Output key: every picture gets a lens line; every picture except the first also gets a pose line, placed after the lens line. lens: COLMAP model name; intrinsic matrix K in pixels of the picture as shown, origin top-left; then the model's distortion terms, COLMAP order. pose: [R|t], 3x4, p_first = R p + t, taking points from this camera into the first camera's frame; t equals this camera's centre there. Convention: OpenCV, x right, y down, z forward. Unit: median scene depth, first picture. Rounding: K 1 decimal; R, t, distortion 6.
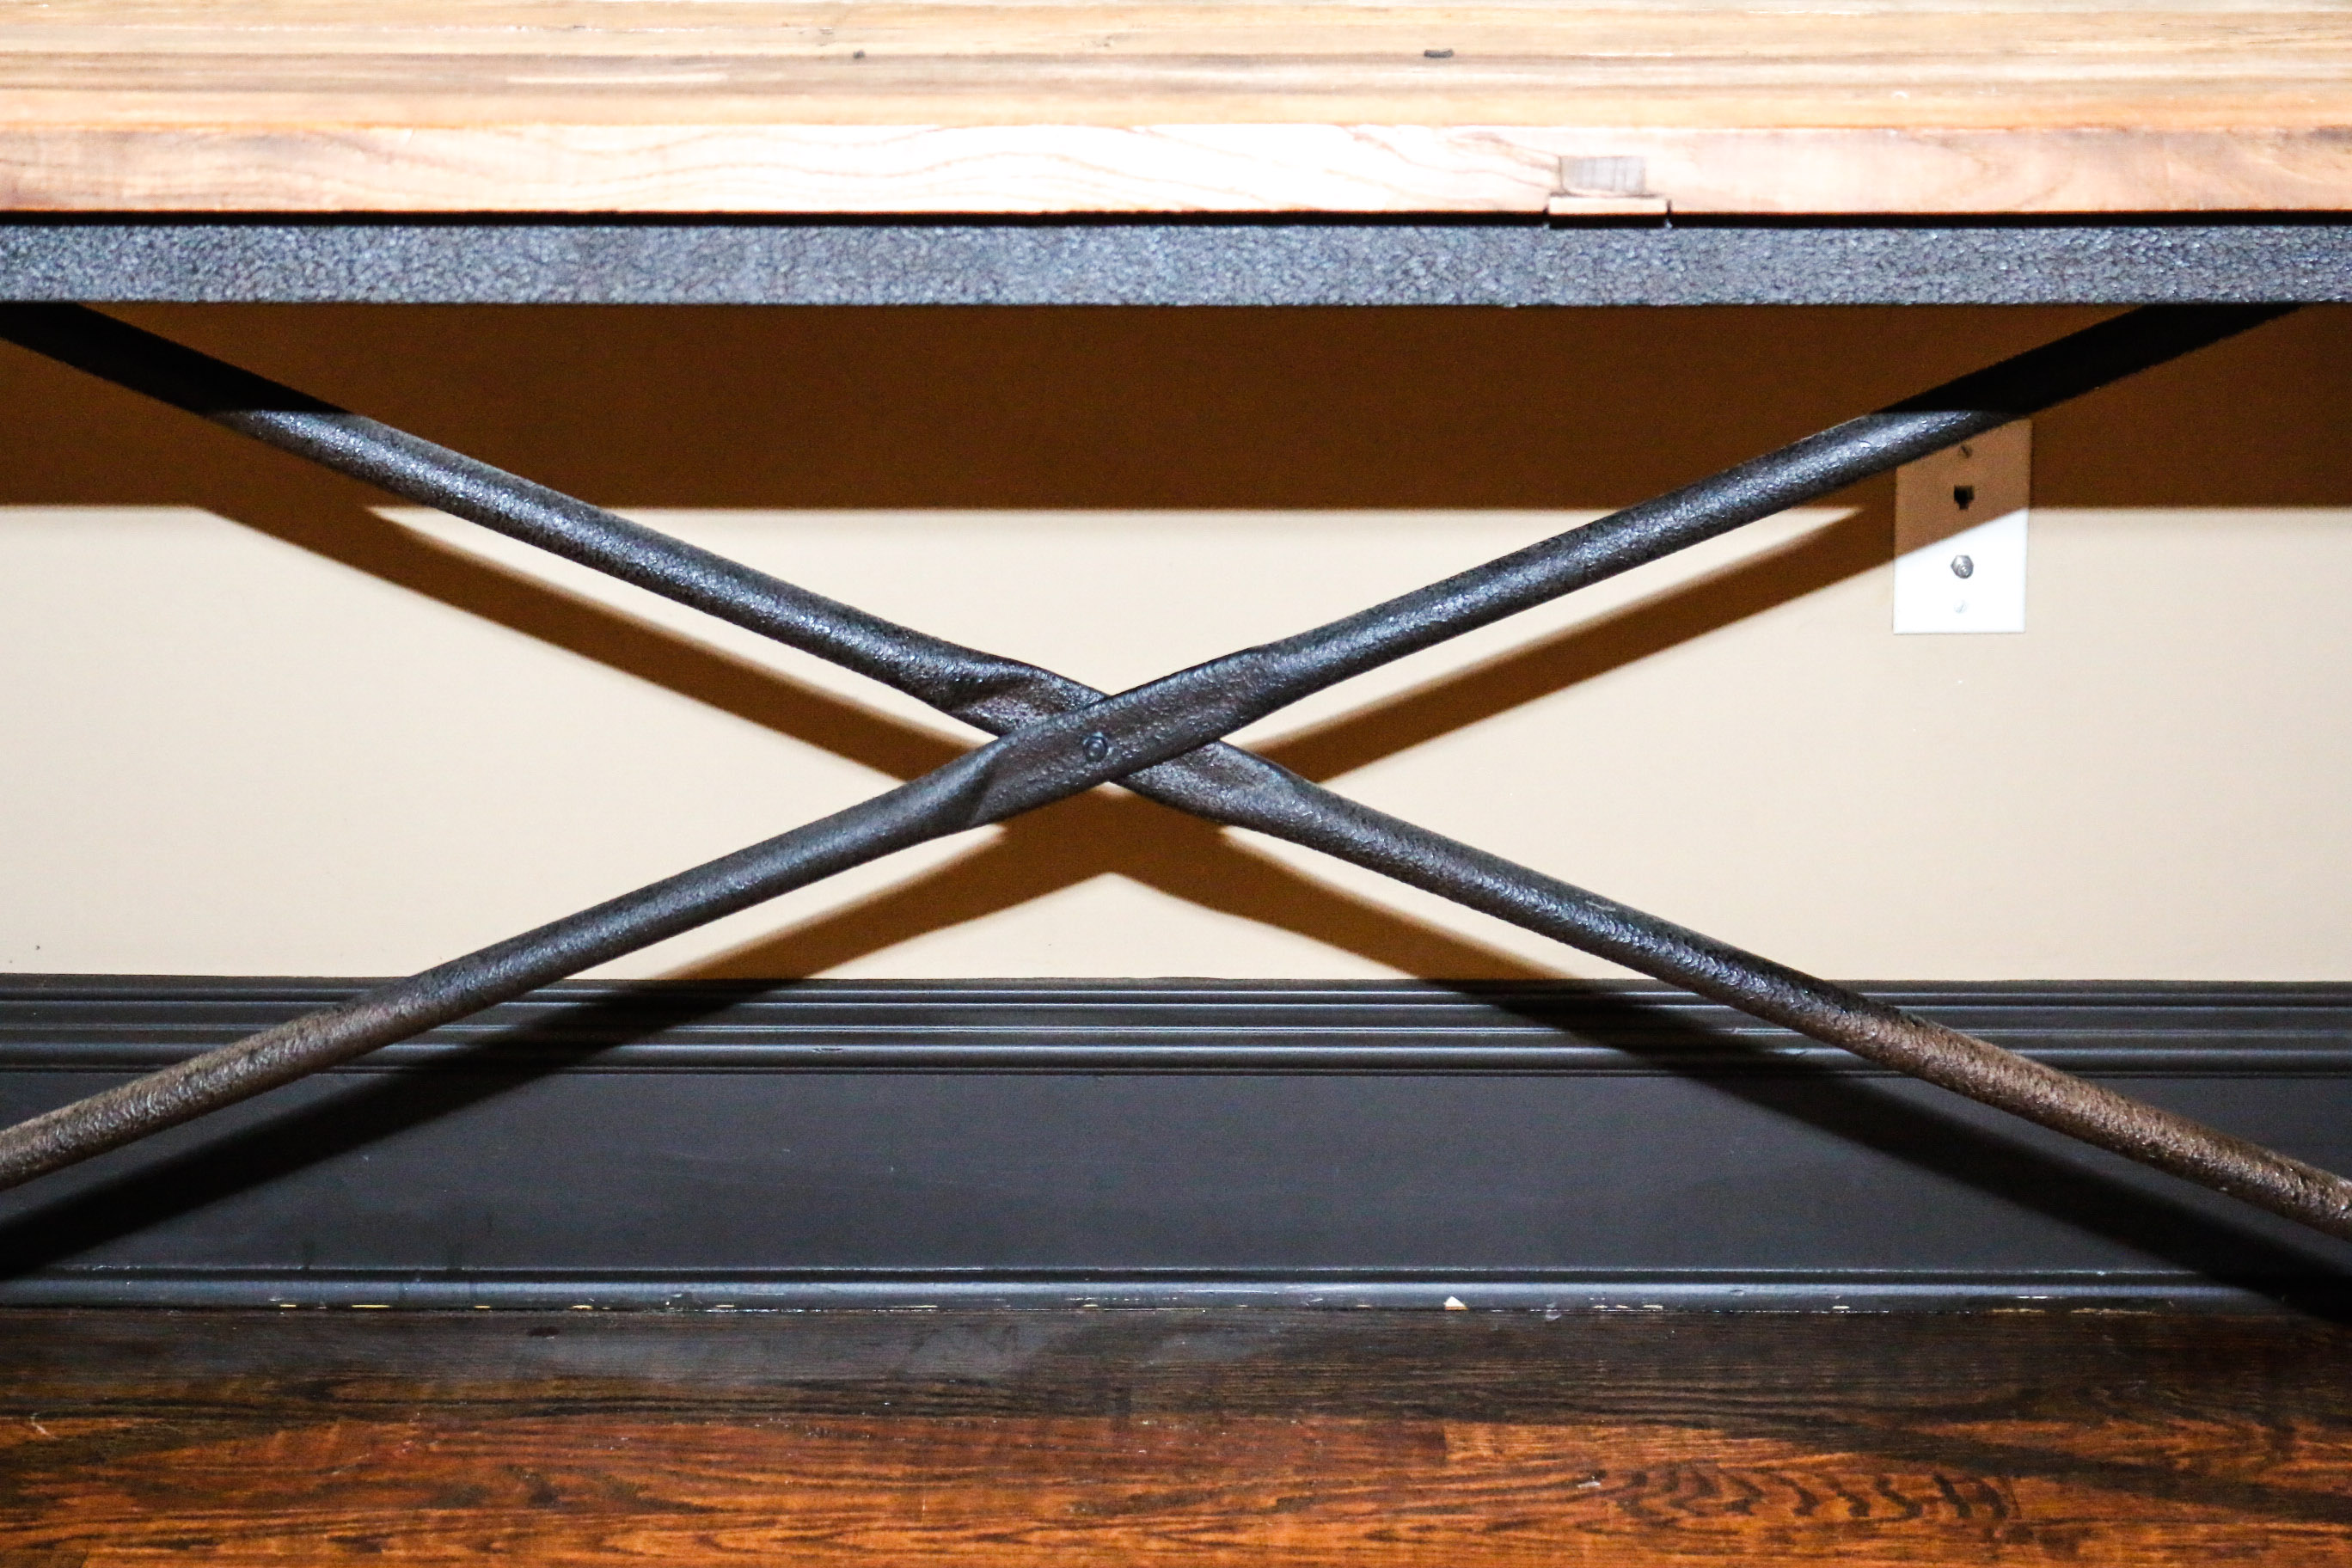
lens RADIAL K [[5673.6, 0, 1173.1], [0, 5673.6, 784.8], [0, 0, 1]] dist [0.103089, 0.000000]
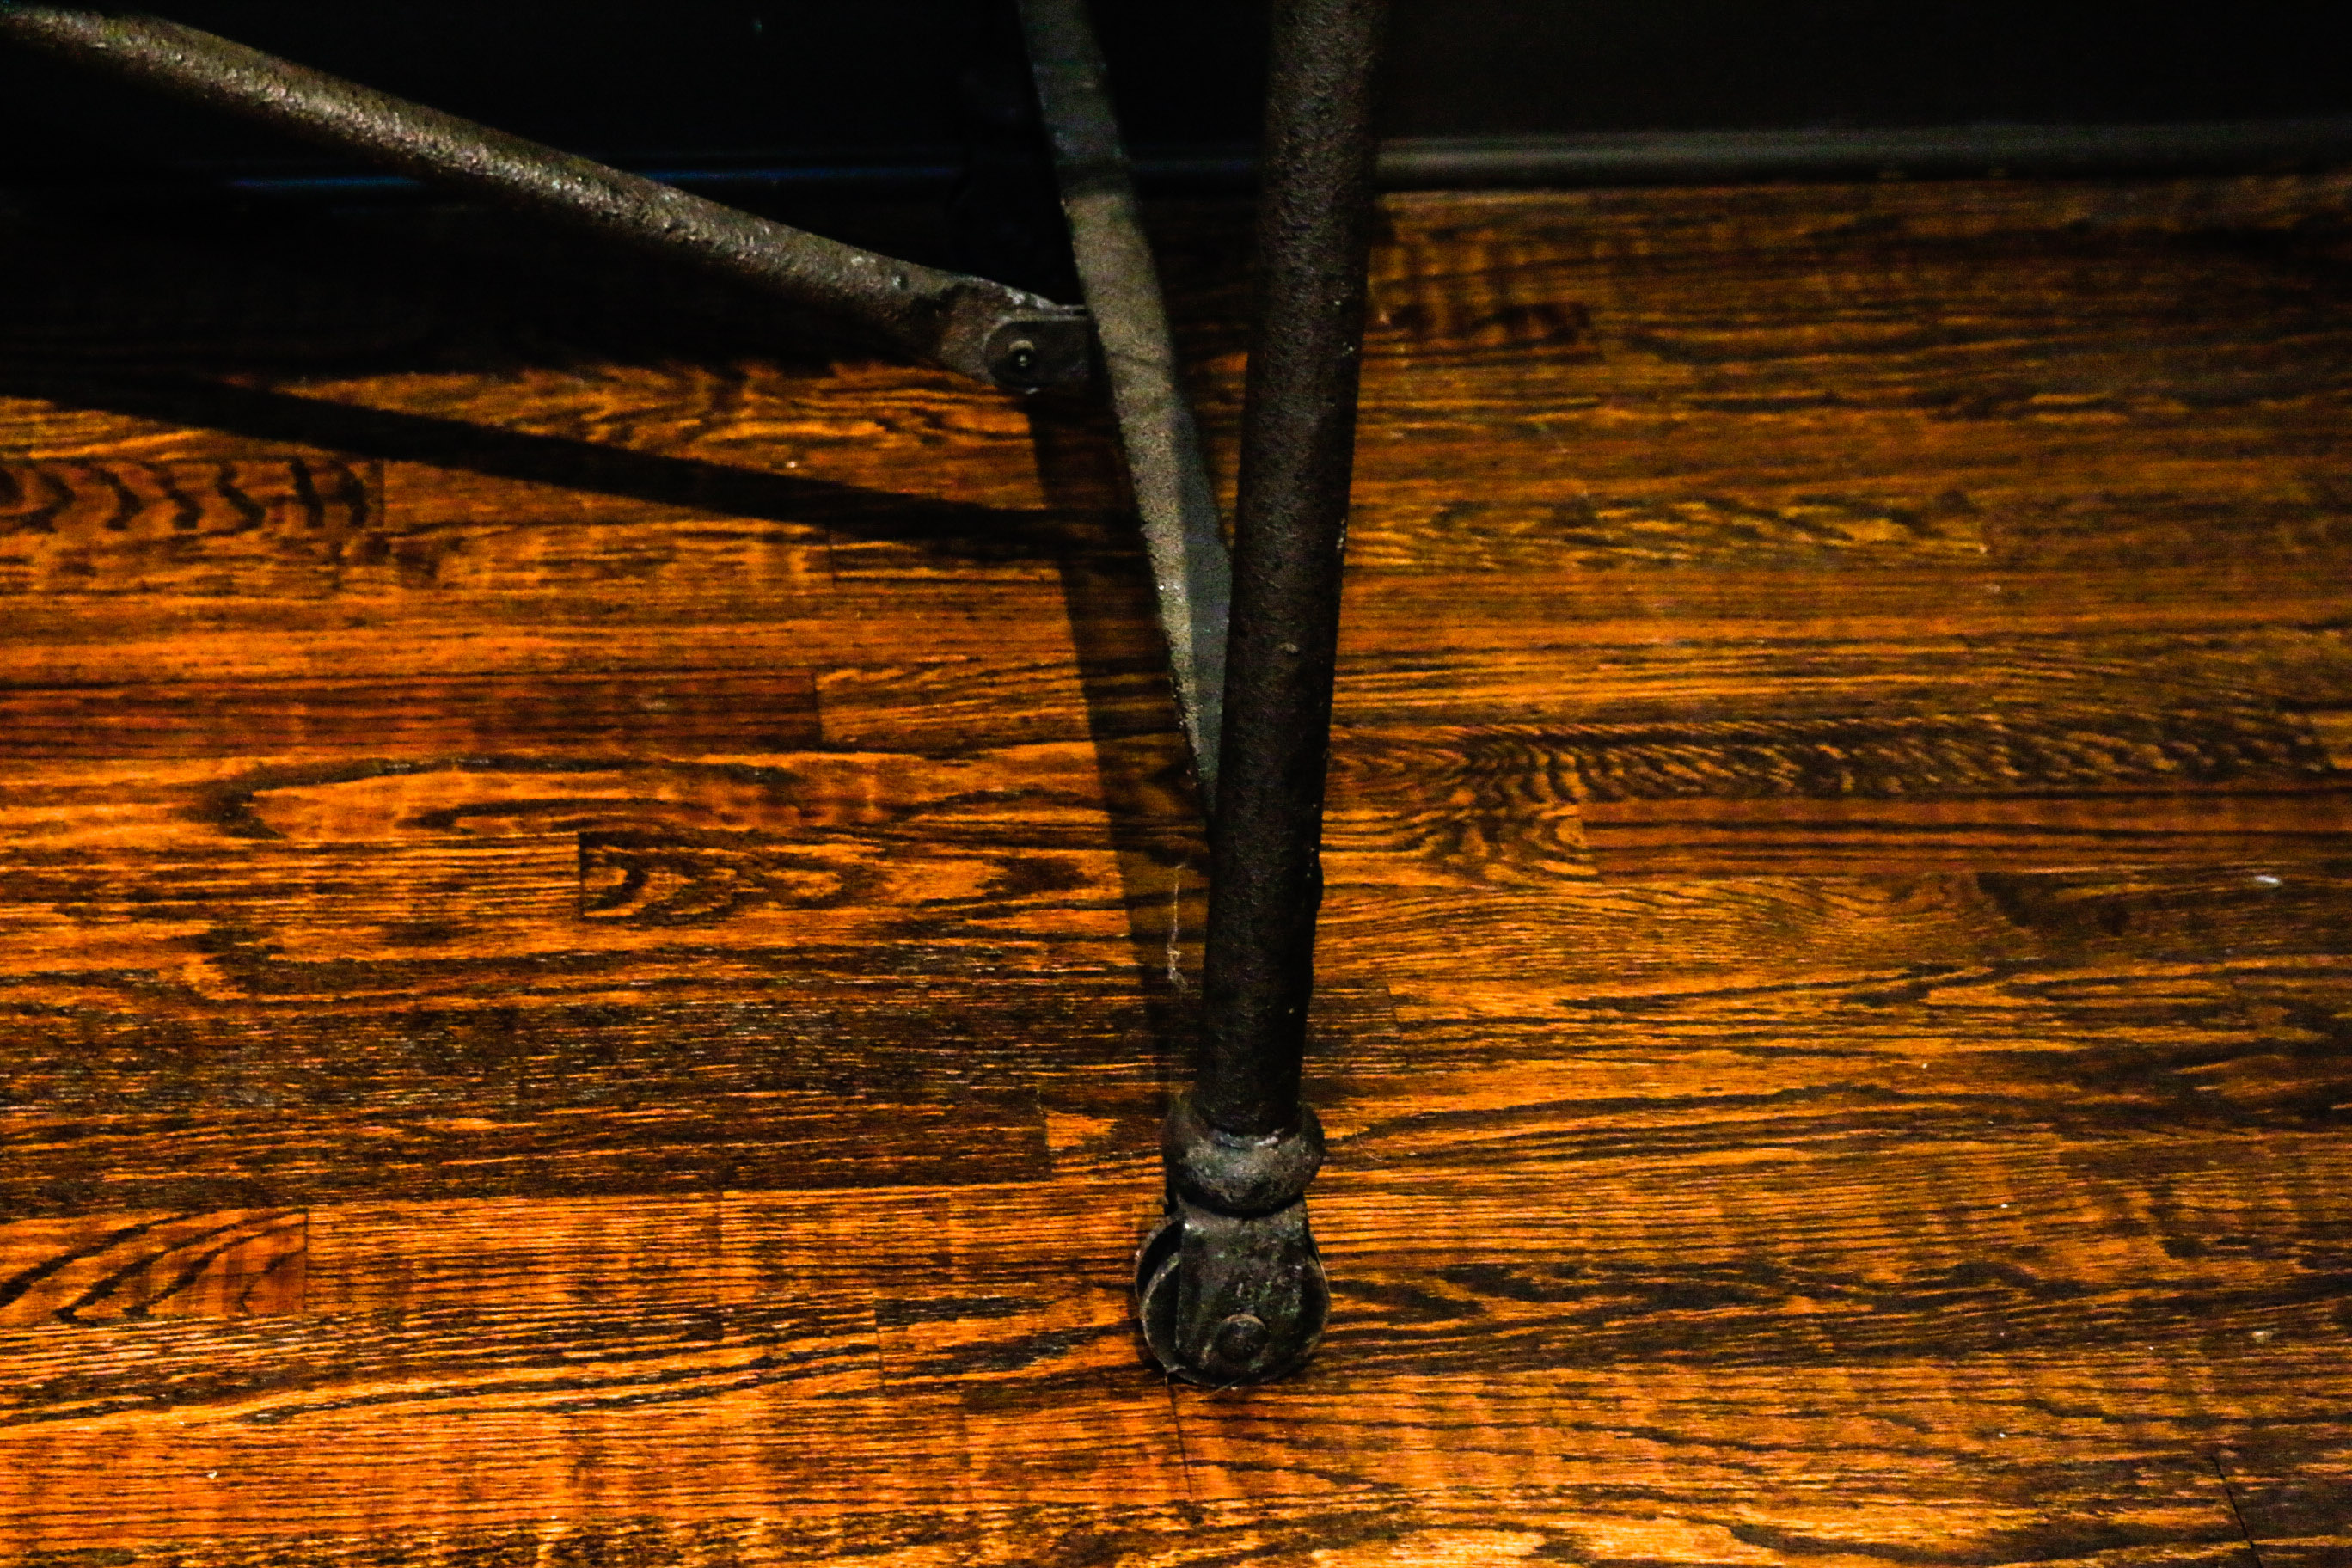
lens RADIAL K [[5681.2, 0, 1170.7], [0, 5681.2, 783.7], [0, 0, 1]] dist [-0.028333, 0.000000]
pose [[0.990532, -0.038050, 0.131902, 0.152892], [-0.002853, 0.954906, 0.296894, -0.079715], [-0.137251, -0.294460, 0.945757, 0.198939]]
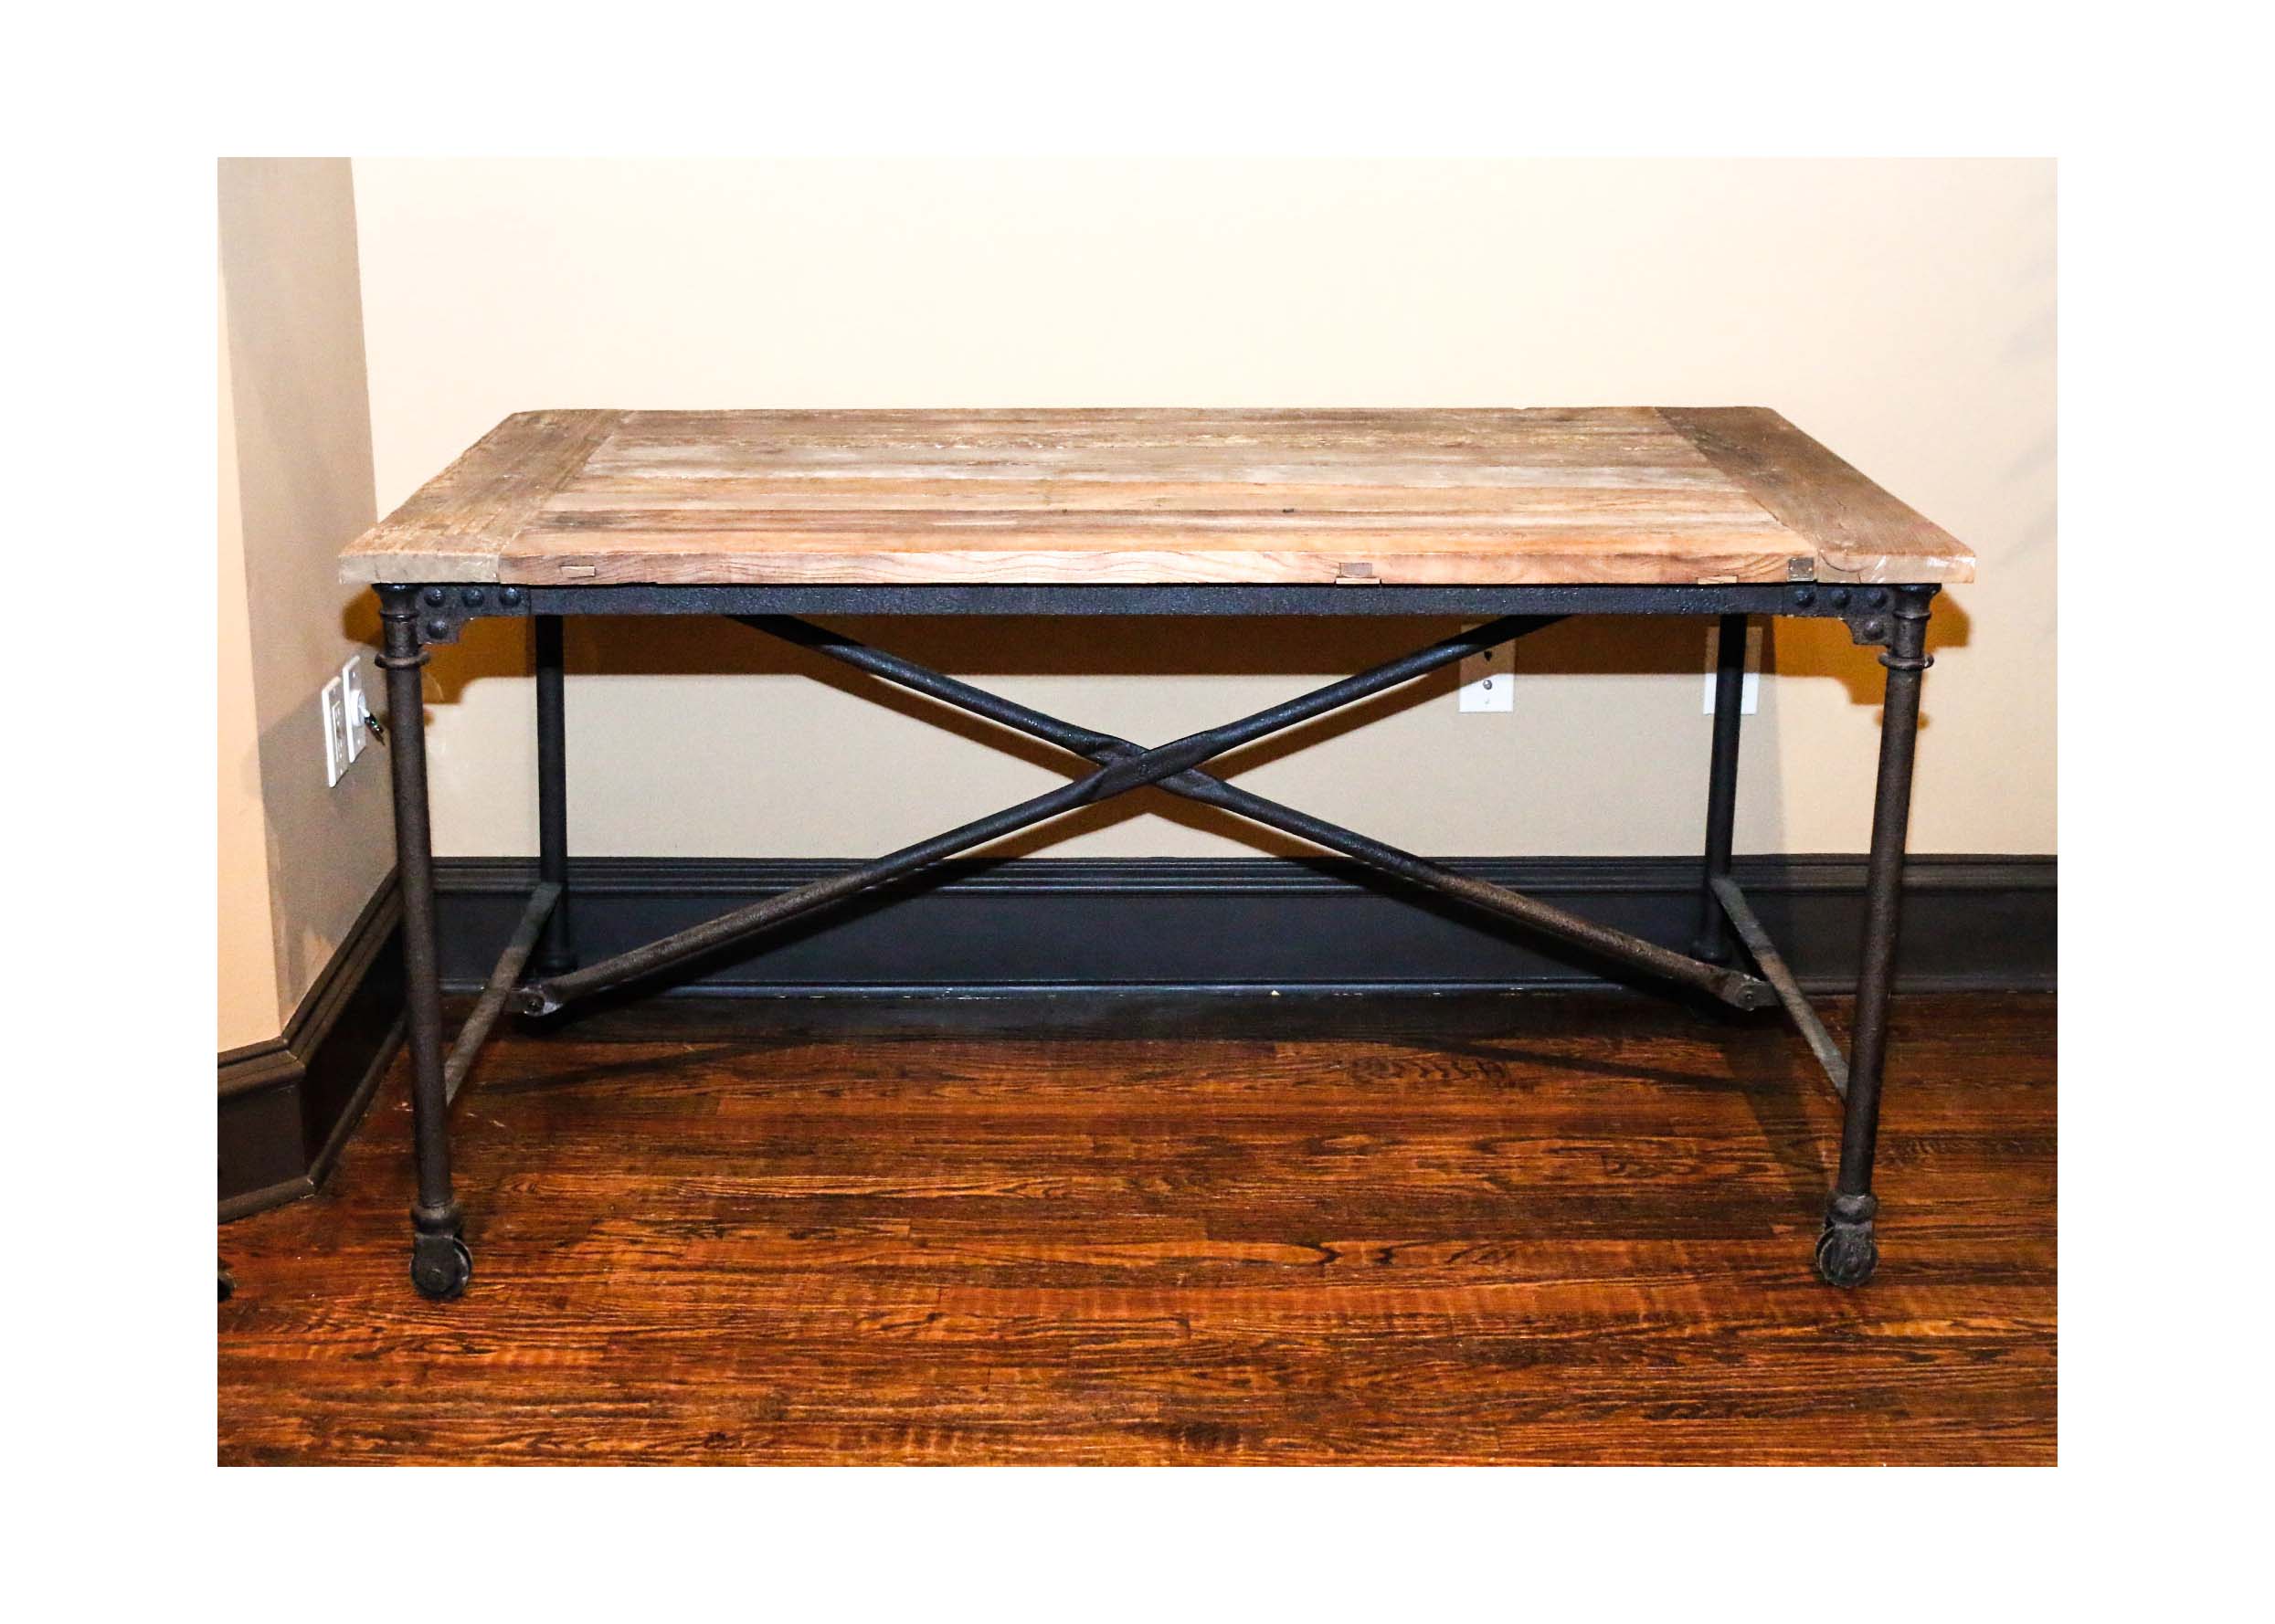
lens RADIAL K [[3082.8, 0, 1151.9], [0, 3082.8, 807.5], [0, 0, 1]] dist [-0.043887, 0.000000]
pose [[0.999502, -0.004428, 0.031231, -0.046585], [0.003563, 0.999610, 0.027694, -0.024827], [-0.031342, -0.027569, 0.999128, -0.316716]]
